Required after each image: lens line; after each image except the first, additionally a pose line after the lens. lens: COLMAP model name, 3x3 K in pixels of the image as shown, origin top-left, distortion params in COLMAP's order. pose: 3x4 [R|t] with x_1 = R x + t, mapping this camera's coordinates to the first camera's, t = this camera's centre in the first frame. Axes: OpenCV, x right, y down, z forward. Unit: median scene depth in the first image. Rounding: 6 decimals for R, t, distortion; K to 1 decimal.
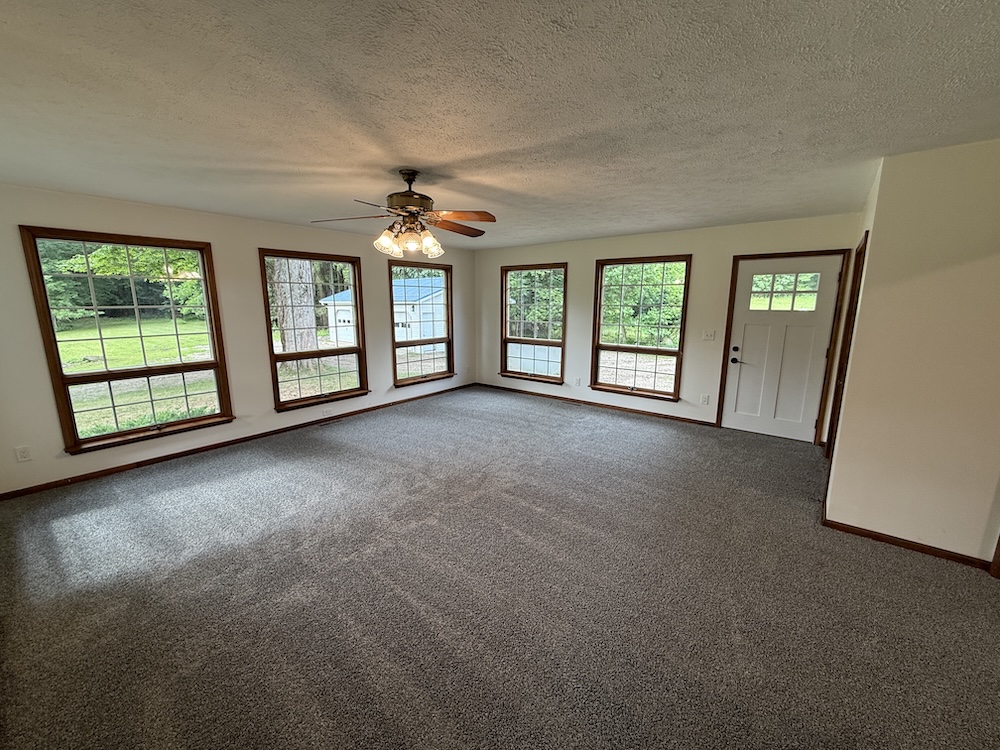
lens RADIAL K [[398.8, 0, 495.3], [0, 398.8, 374.8], [0, 0, 1]] dist [-0.000533, 0.000424]
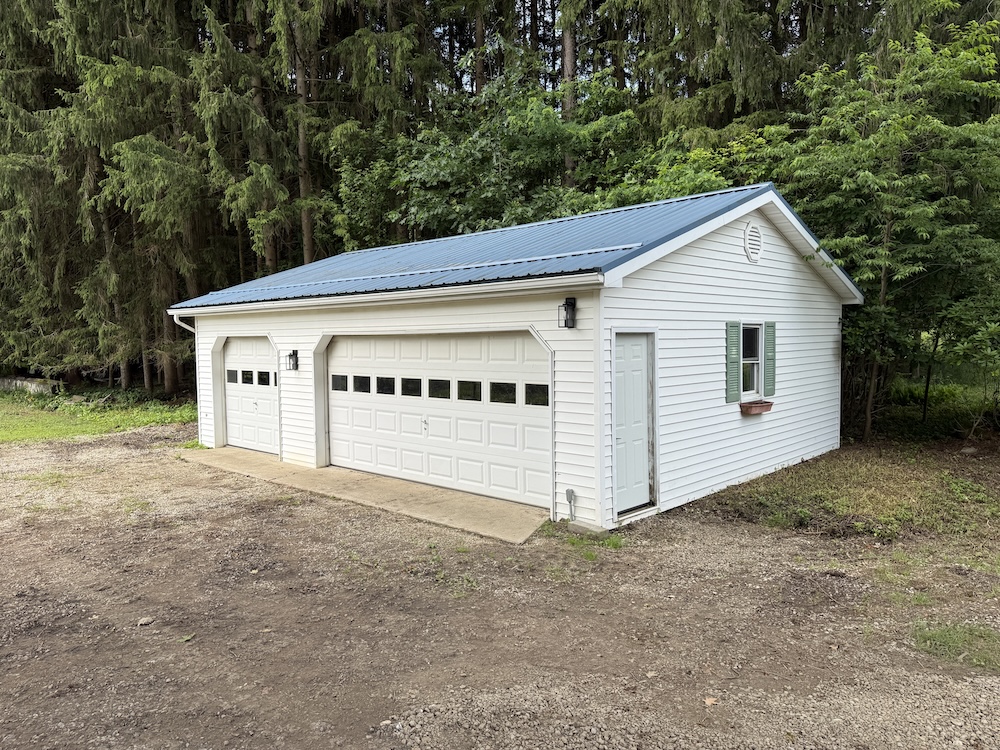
lens RADIAL K [[698.7, 0, 500.0], [0, 698.7, 375.0], [0, 0, 1]] dist [0.083295, -0.126078]
pose [[0.999435, -0.019256, -0.027562, -1.075715], [0.015710, 0.992215, -0.123545, -0.401688], [0.029726, 0.123042, 0.991956, 2.914556]]
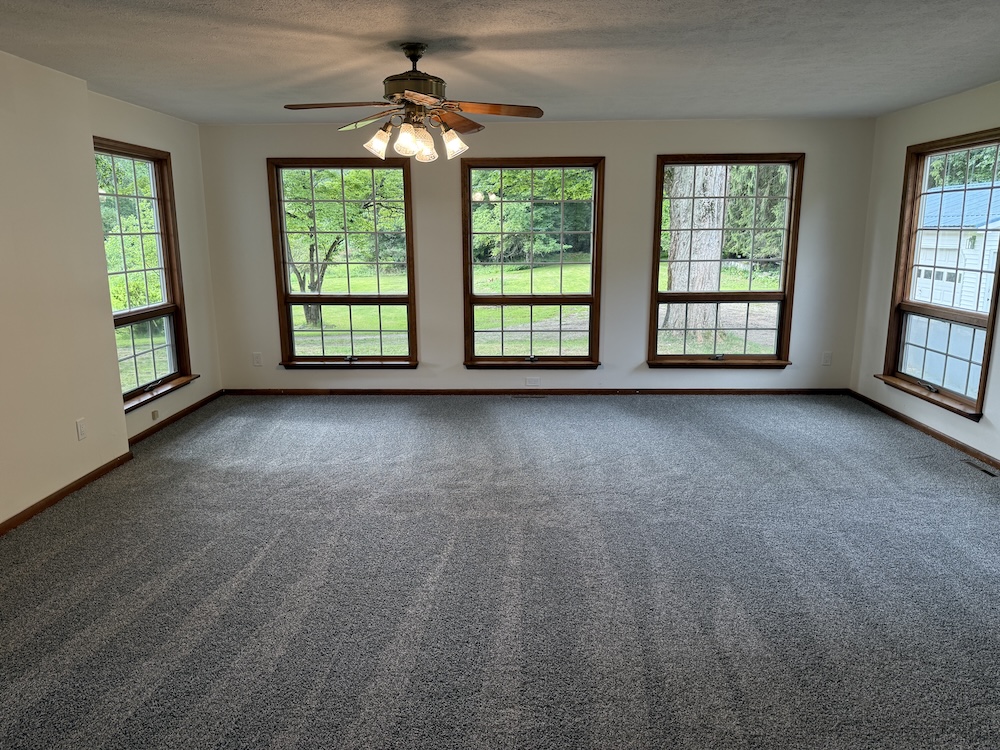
lens RADIAL K [[698.7, 0, 500.0], [0, 698.7, 375.0], [0, 0, 1]] dist [0.083295, -0.126078]
pose [[0.607364, 0.155191, -0.779118, 0.603385], [-0.138222, 0.986419, 0.088731, -0.025293], [0.782307, 0.053799, 0.620566, 0.201219]]
